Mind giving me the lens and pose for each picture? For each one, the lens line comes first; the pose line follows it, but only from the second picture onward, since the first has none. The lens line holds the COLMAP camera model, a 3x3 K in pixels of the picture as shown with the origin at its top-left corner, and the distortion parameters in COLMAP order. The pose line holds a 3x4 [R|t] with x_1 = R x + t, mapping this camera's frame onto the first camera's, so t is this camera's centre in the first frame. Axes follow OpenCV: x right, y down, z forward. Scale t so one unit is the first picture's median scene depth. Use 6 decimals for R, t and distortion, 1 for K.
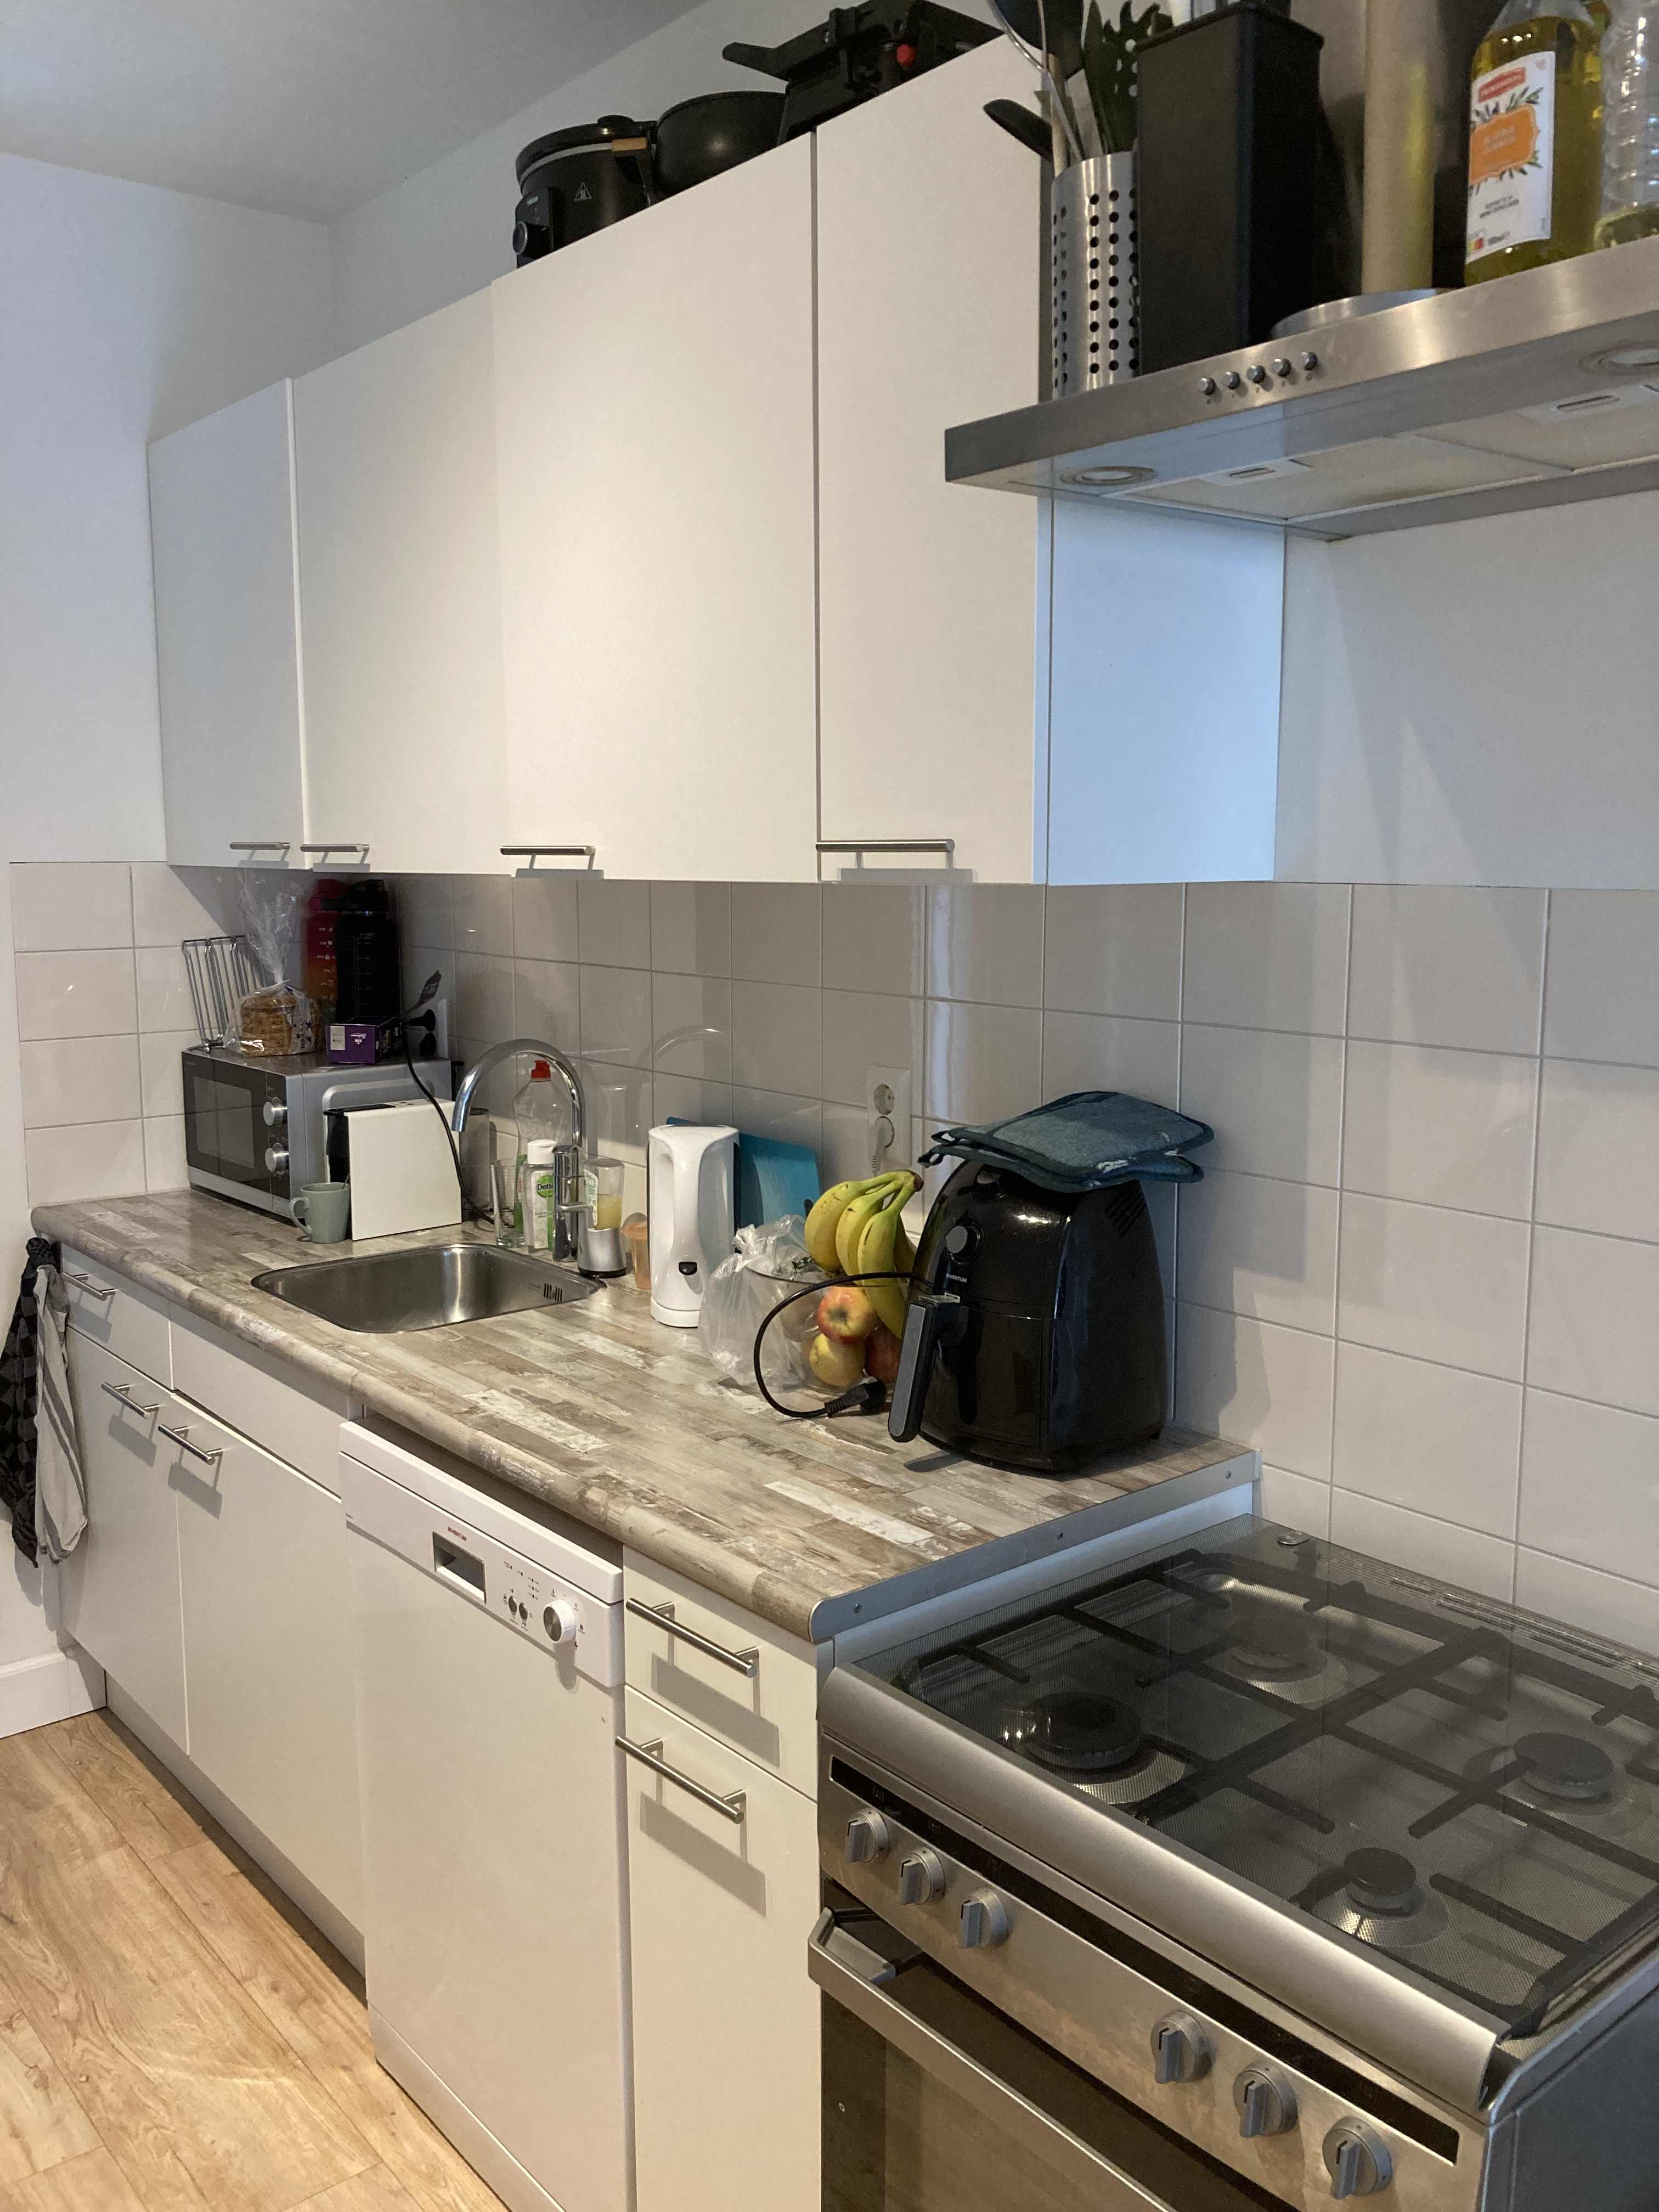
lens RADIAL K [[1796.5, 0, 829.5], [0, 1796.5, 1106.0], [0, 0, 1]] dist [0.005600, -0.036624]
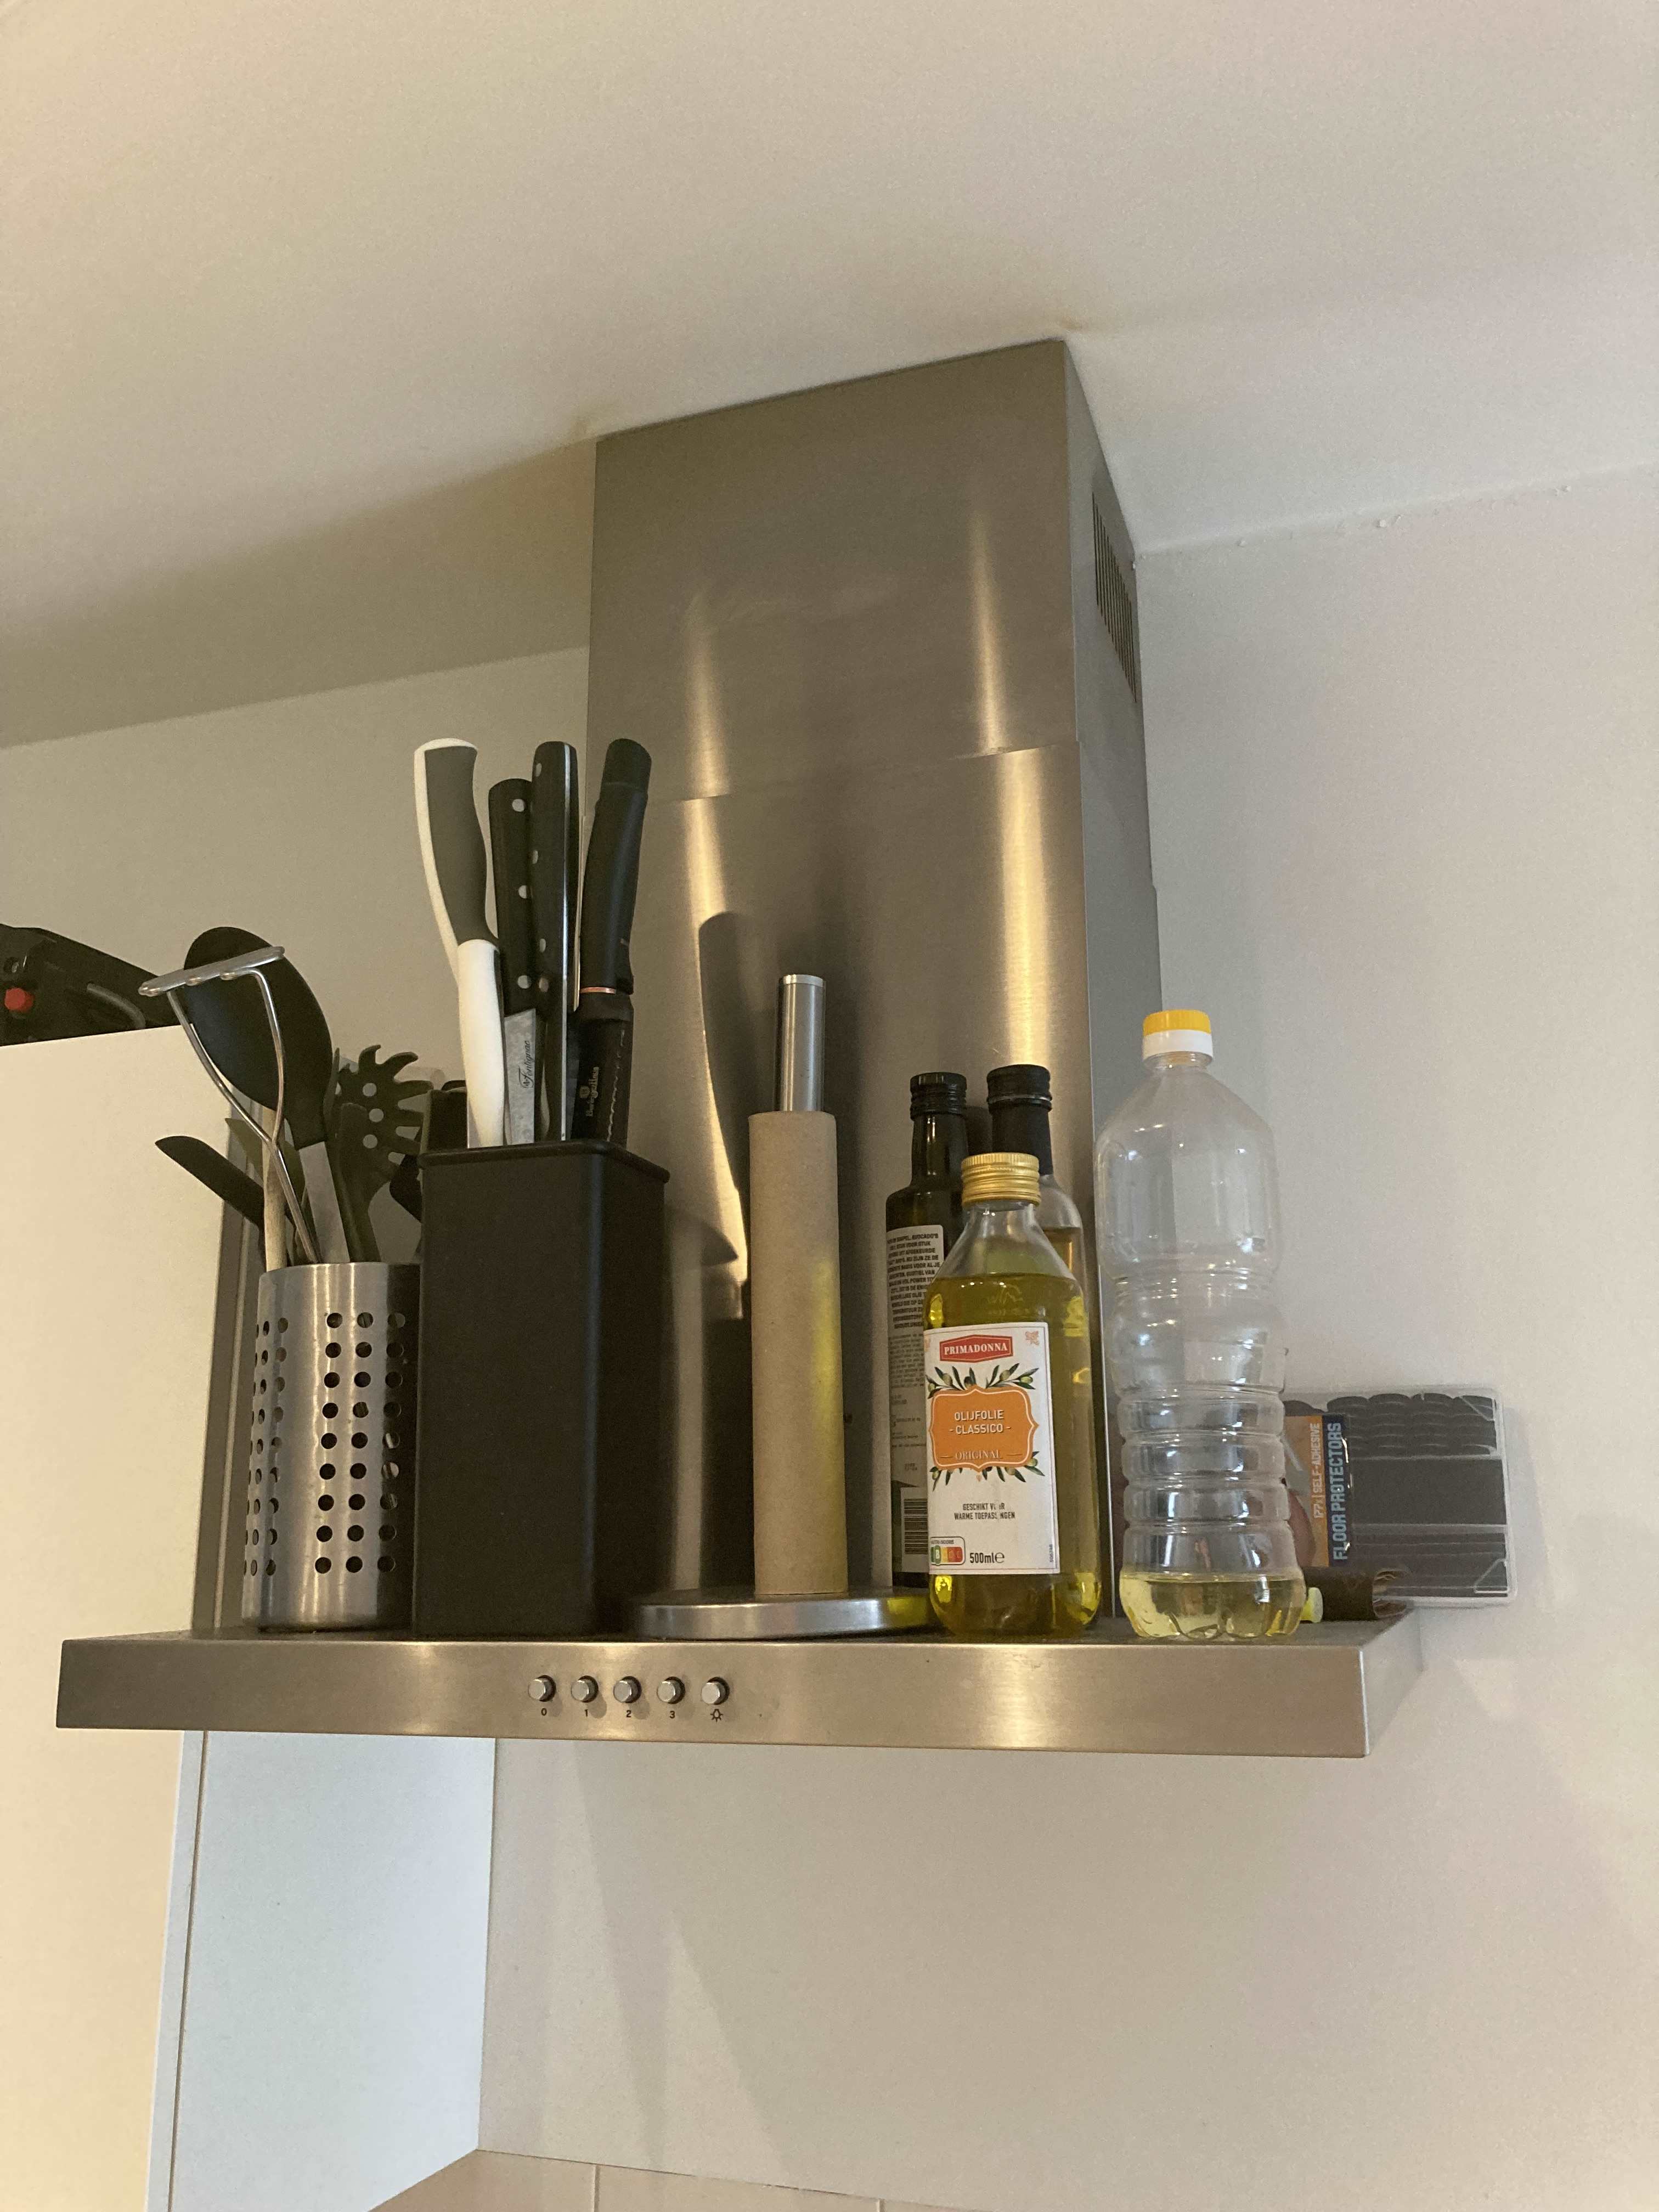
lens RADIAL K [[1773.6, 0, 829.5], [0, 1773.6, 1106.0], [0, 0, 1]] dist [0.007844, 0.005372]
pose [[0.852679, 0.124025, 0.507500, -0.046678], [0.075197, 0.932162, -0.354147, -0.326714], [-0.516995, 0.340136, 0.785509, 0.337100]]
